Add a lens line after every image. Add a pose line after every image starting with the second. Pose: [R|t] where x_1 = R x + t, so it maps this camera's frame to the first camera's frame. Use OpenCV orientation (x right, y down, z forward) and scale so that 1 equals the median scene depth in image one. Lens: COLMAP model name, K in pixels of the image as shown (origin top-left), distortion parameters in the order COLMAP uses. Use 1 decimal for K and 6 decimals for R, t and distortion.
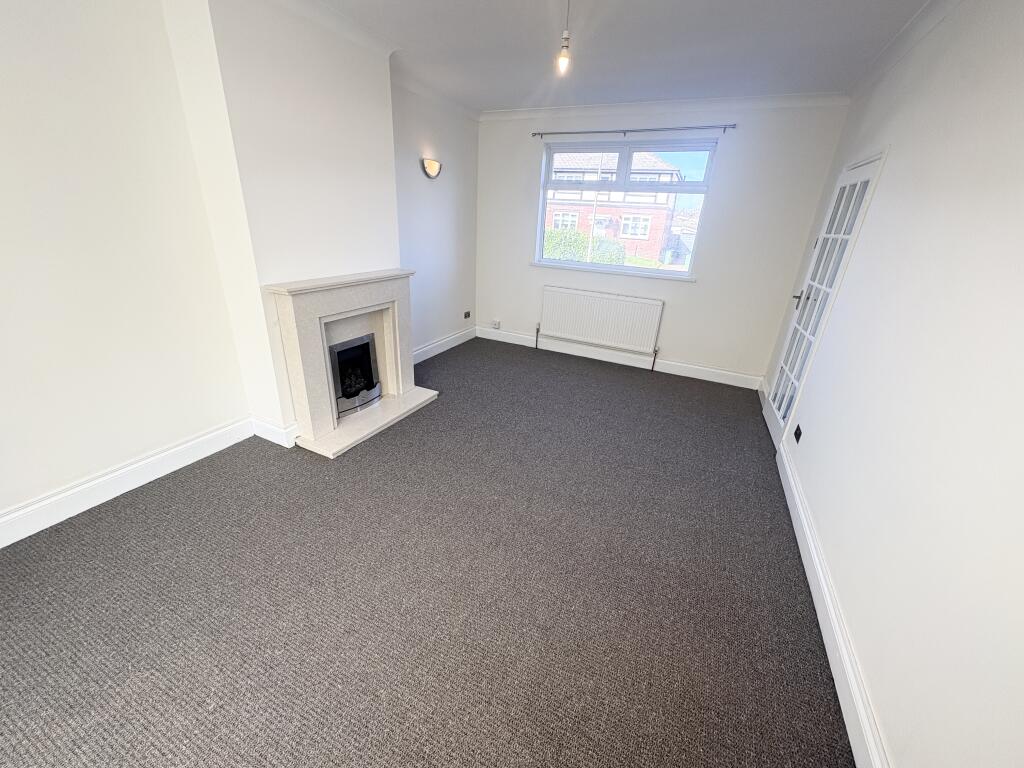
lens RADIAL K [[408.6, 0, 512.0], [0, 408.6, 384.0], [0, 0, 1]] dist [-0.008555, -0.000274]
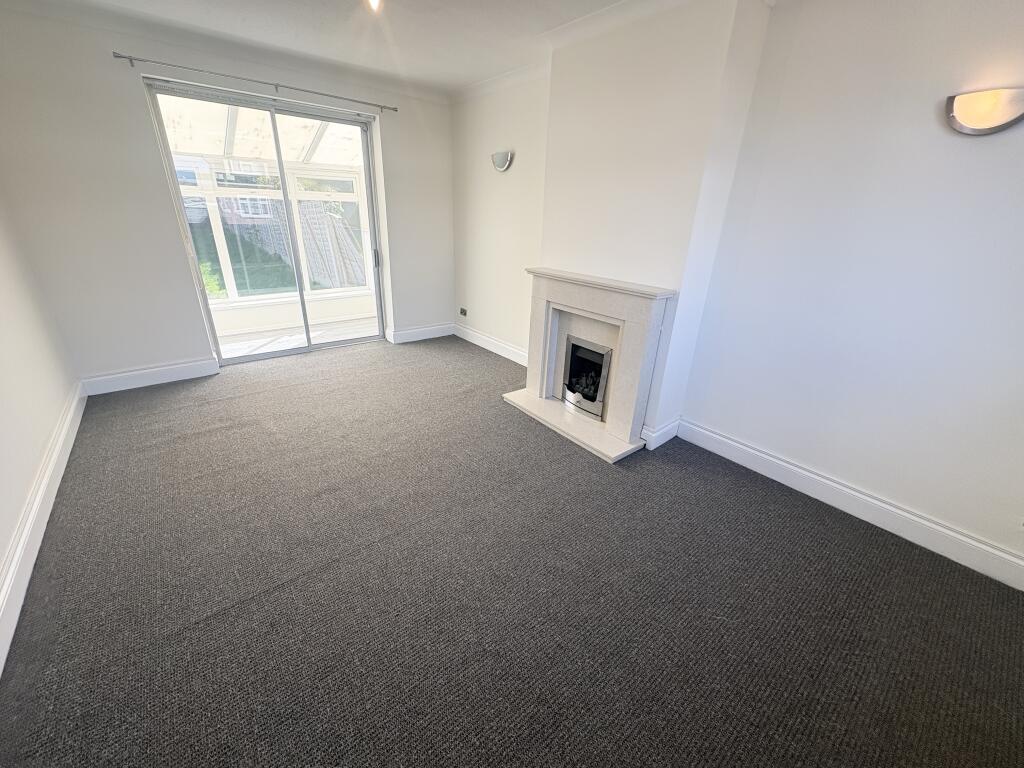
lens RADIAL K [[408.6, 0, 512.0], [0, 408.6, 384.0], [0, 0, 1]] dist [-0.008555, -0.000274]
pose [[-0.439025, 0.301035, -0.846543, 0.592312], [-0.374303, 0.795265, 0.476918, -0.454505], [0.816795, 0.526243, -0.236463, 1.204520]]
